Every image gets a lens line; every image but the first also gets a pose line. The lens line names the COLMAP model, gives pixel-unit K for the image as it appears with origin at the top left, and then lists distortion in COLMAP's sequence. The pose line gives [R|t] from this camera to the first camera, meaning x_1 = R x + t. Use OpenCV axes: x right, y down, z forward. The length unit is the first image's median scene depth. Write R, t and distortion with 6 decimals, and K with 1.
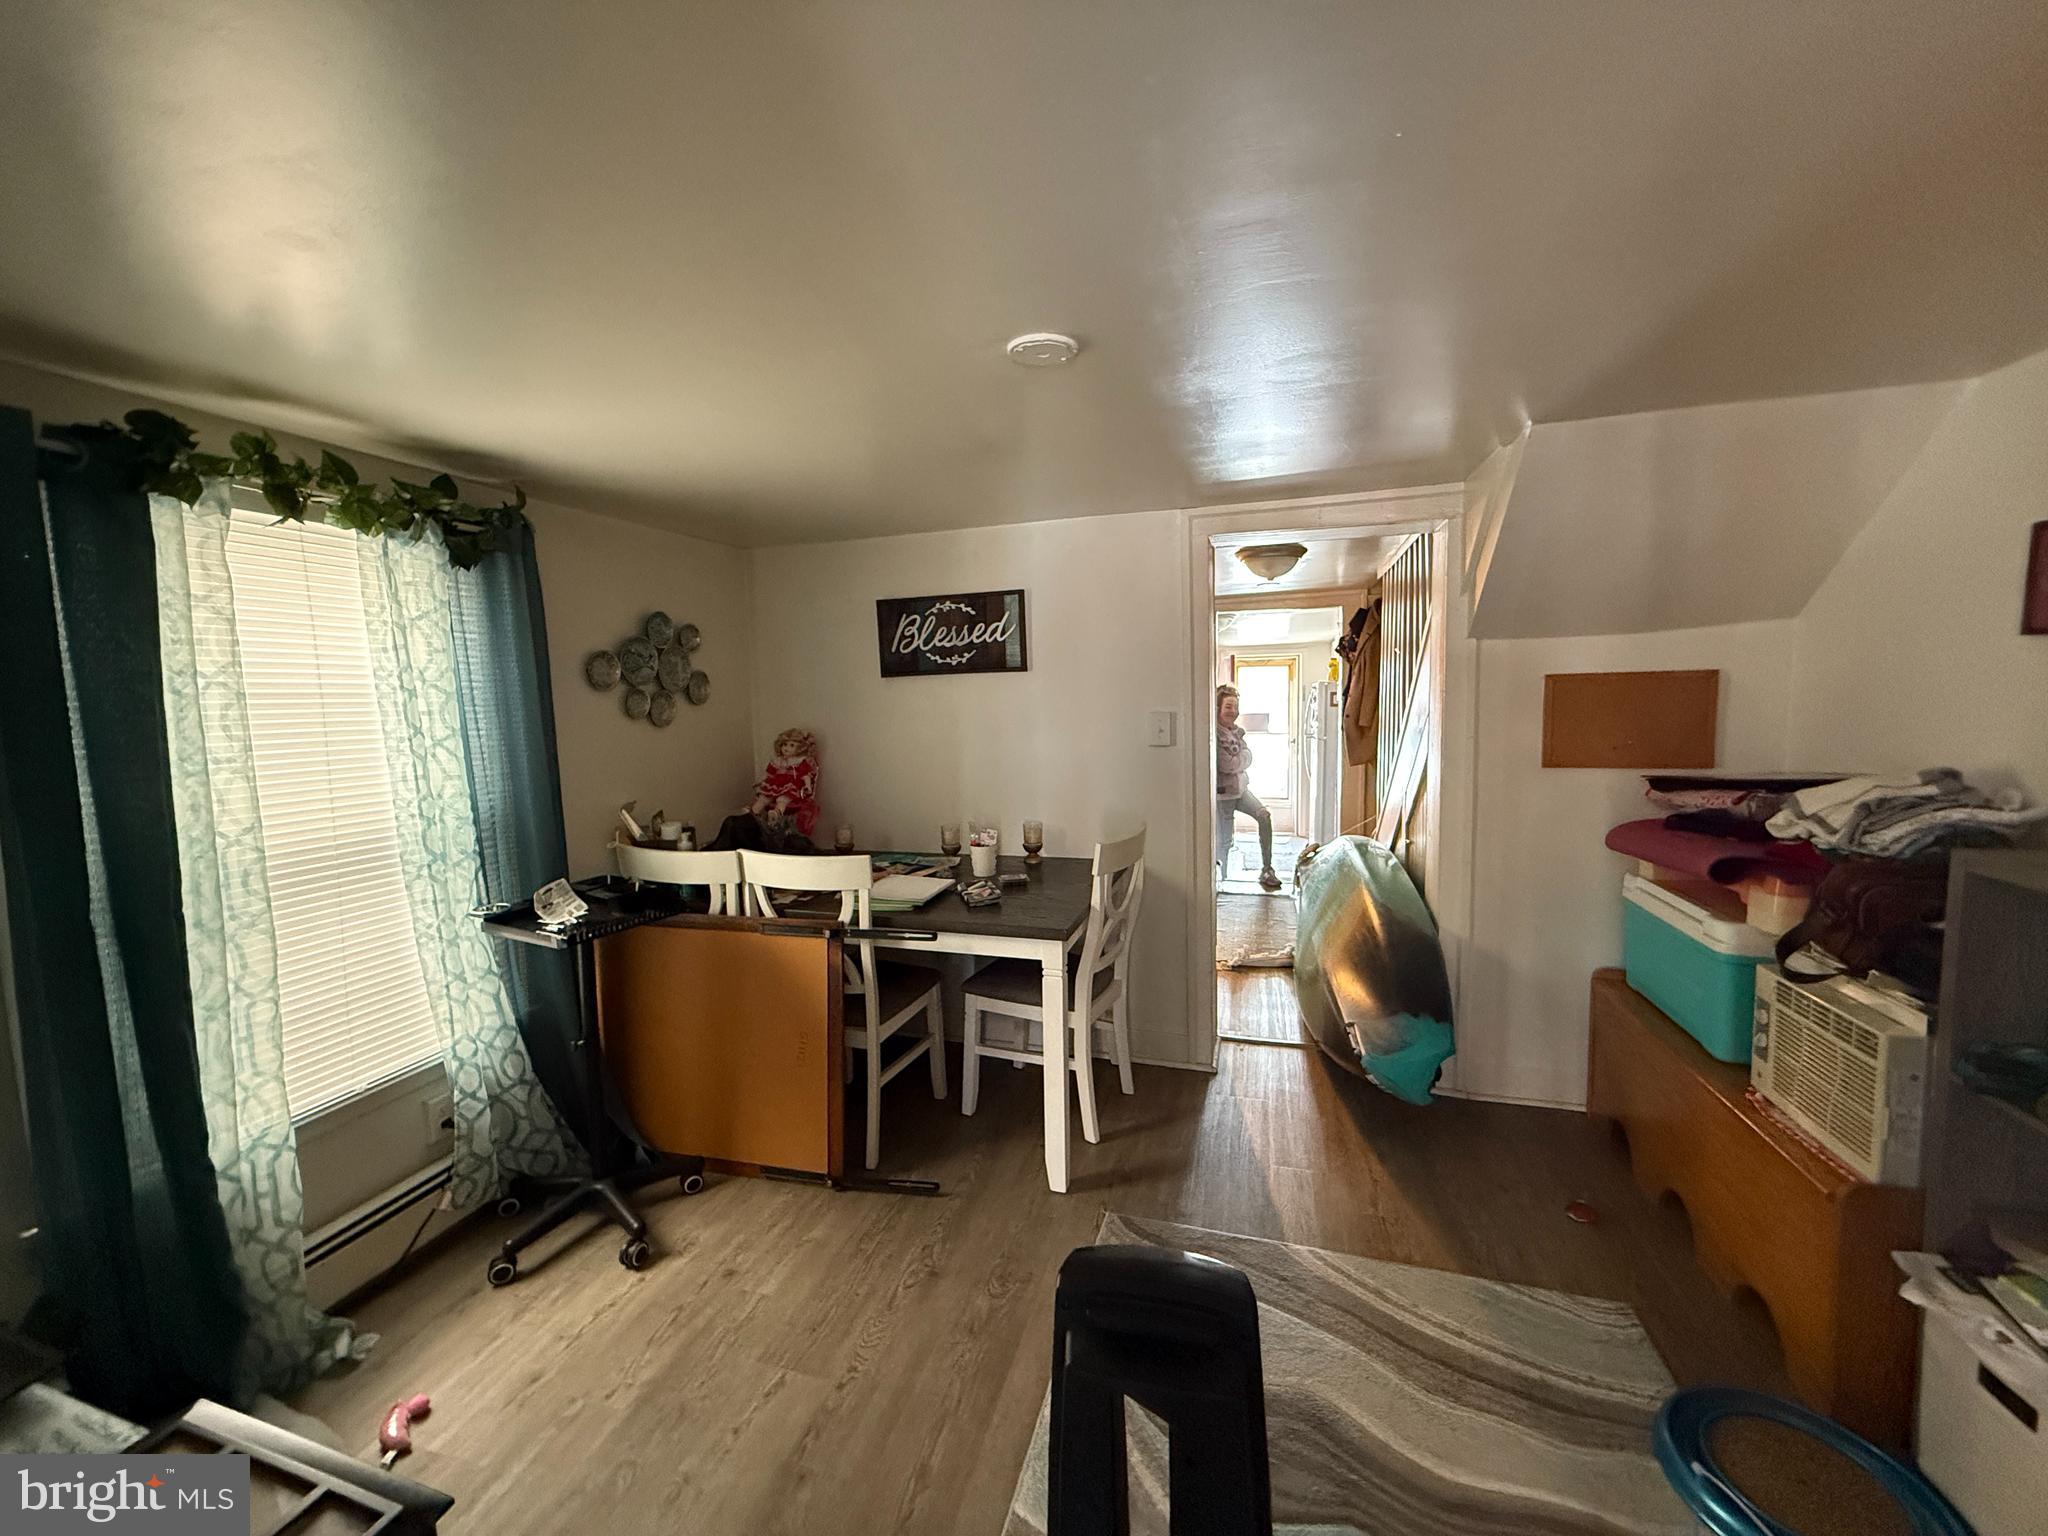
lens RADIAL K [[807.1, 0, 1025.9], [0, 807.1, 775.0], [0, 0, 1]] dist [-0.000717, -0.000007]
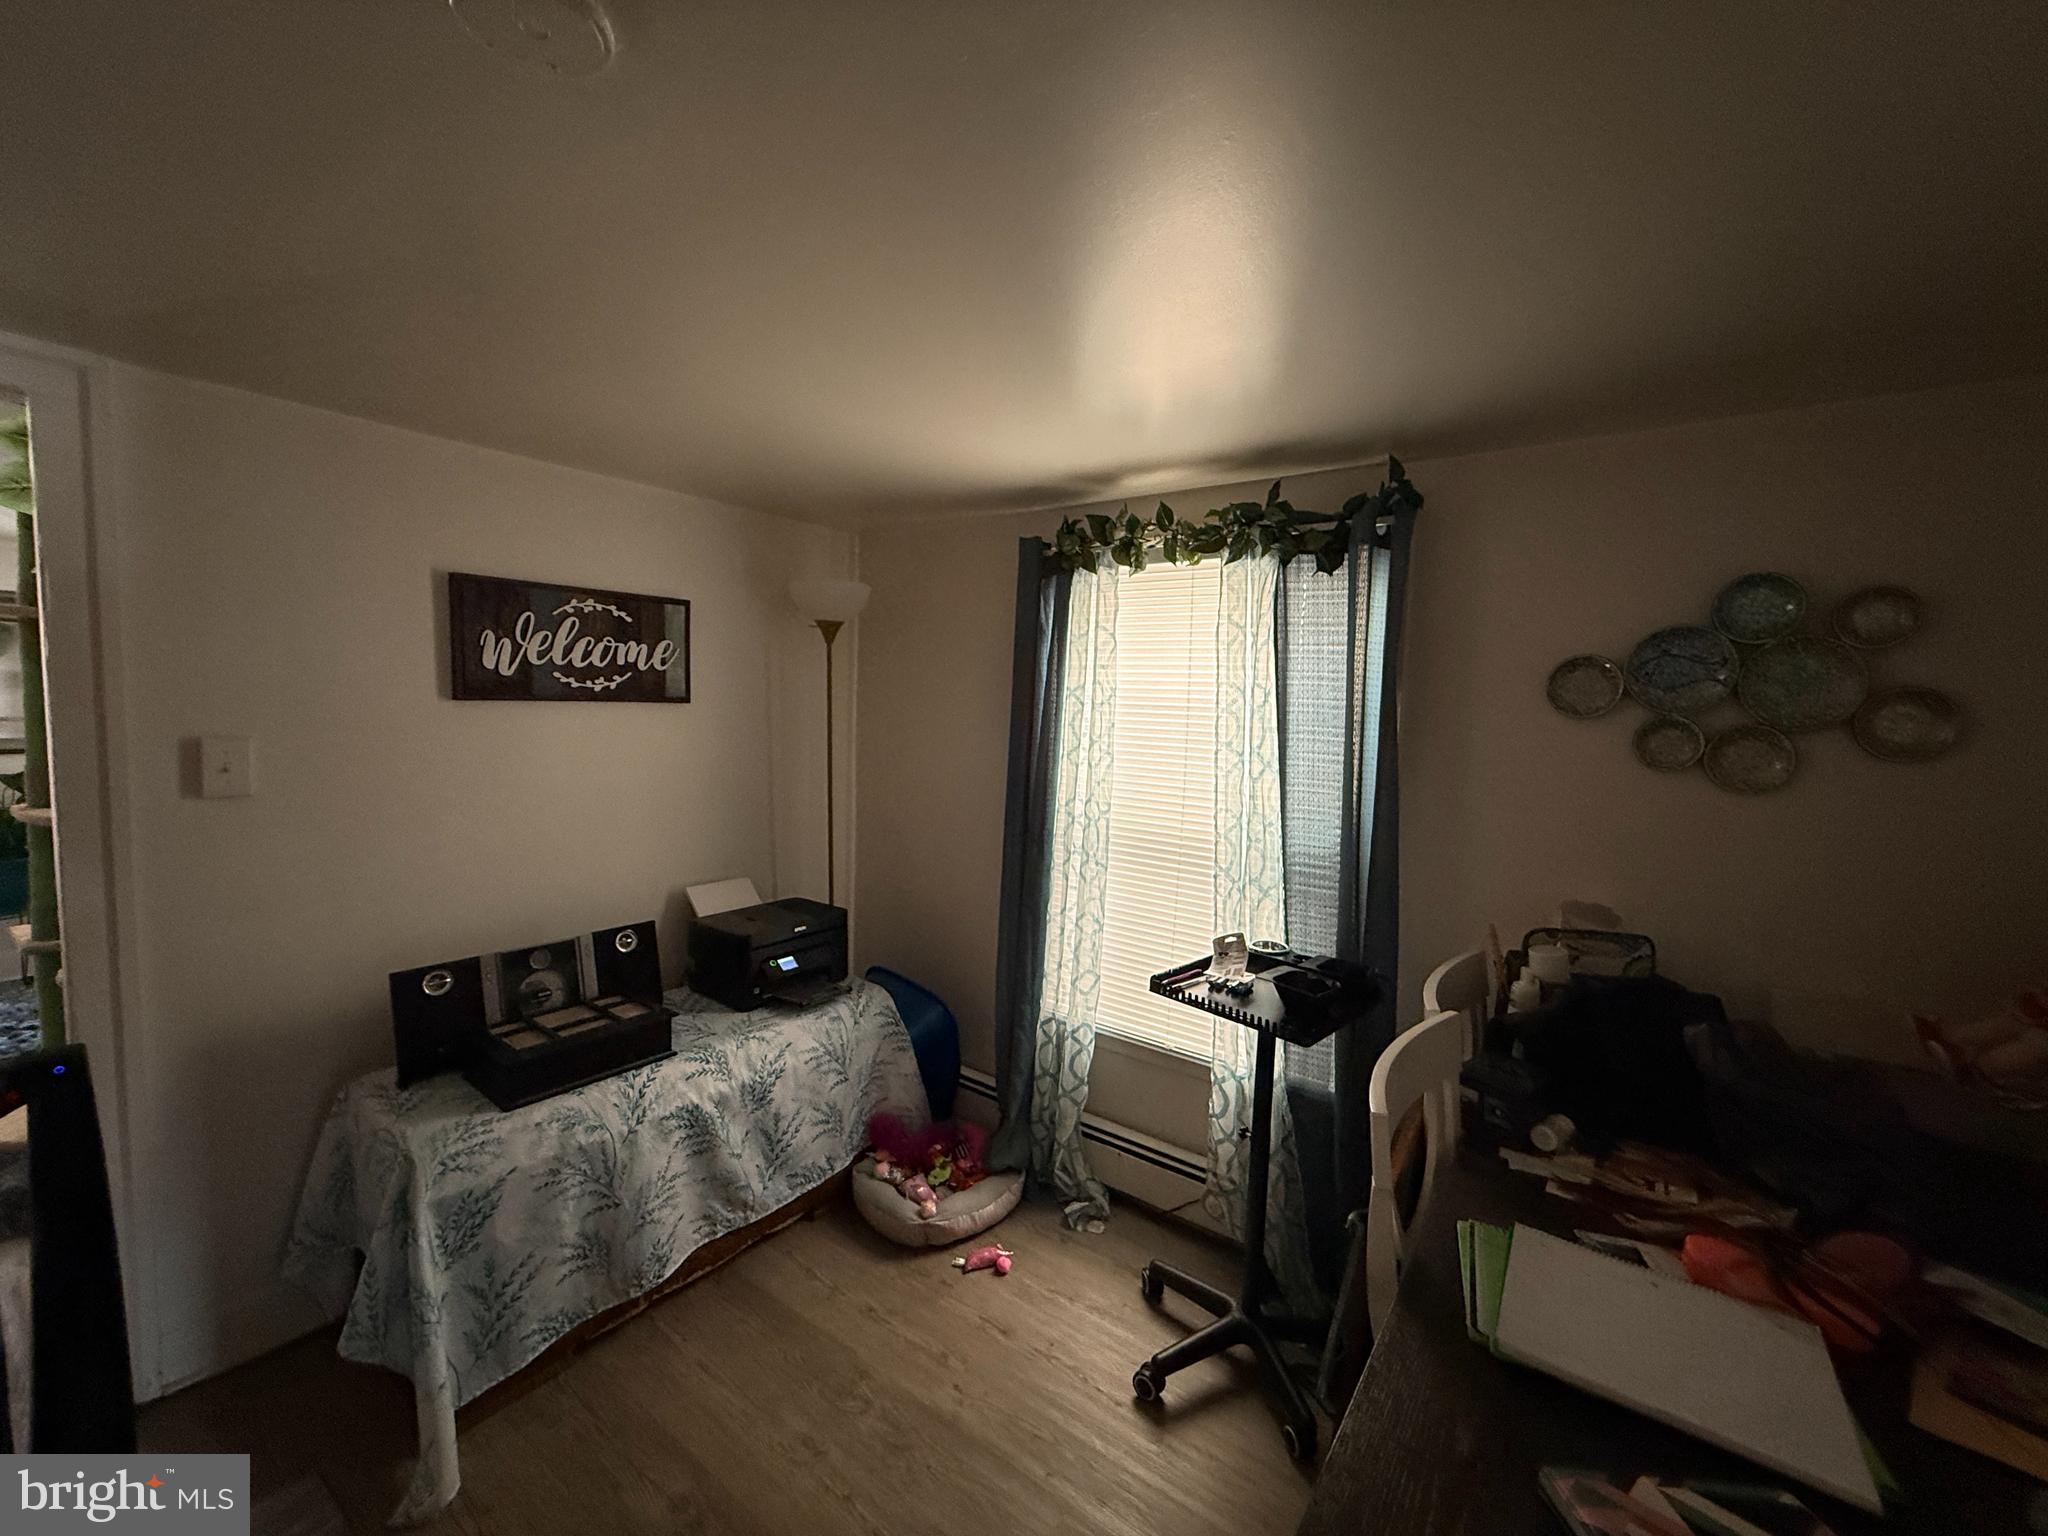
lens RADIAL K [[815.4, 0, 1018.1], [0, 815.4, 764.8], [0, 0, 1]] dist [-0.000213, -0.000085]
pose [[-0.350178, 0.092888, -0.932066, 0.255350], [-0.114304, 0.983396, 0.140948, -0.124069], [0.929683, 0.155896, -0.333746, 0.927542]]
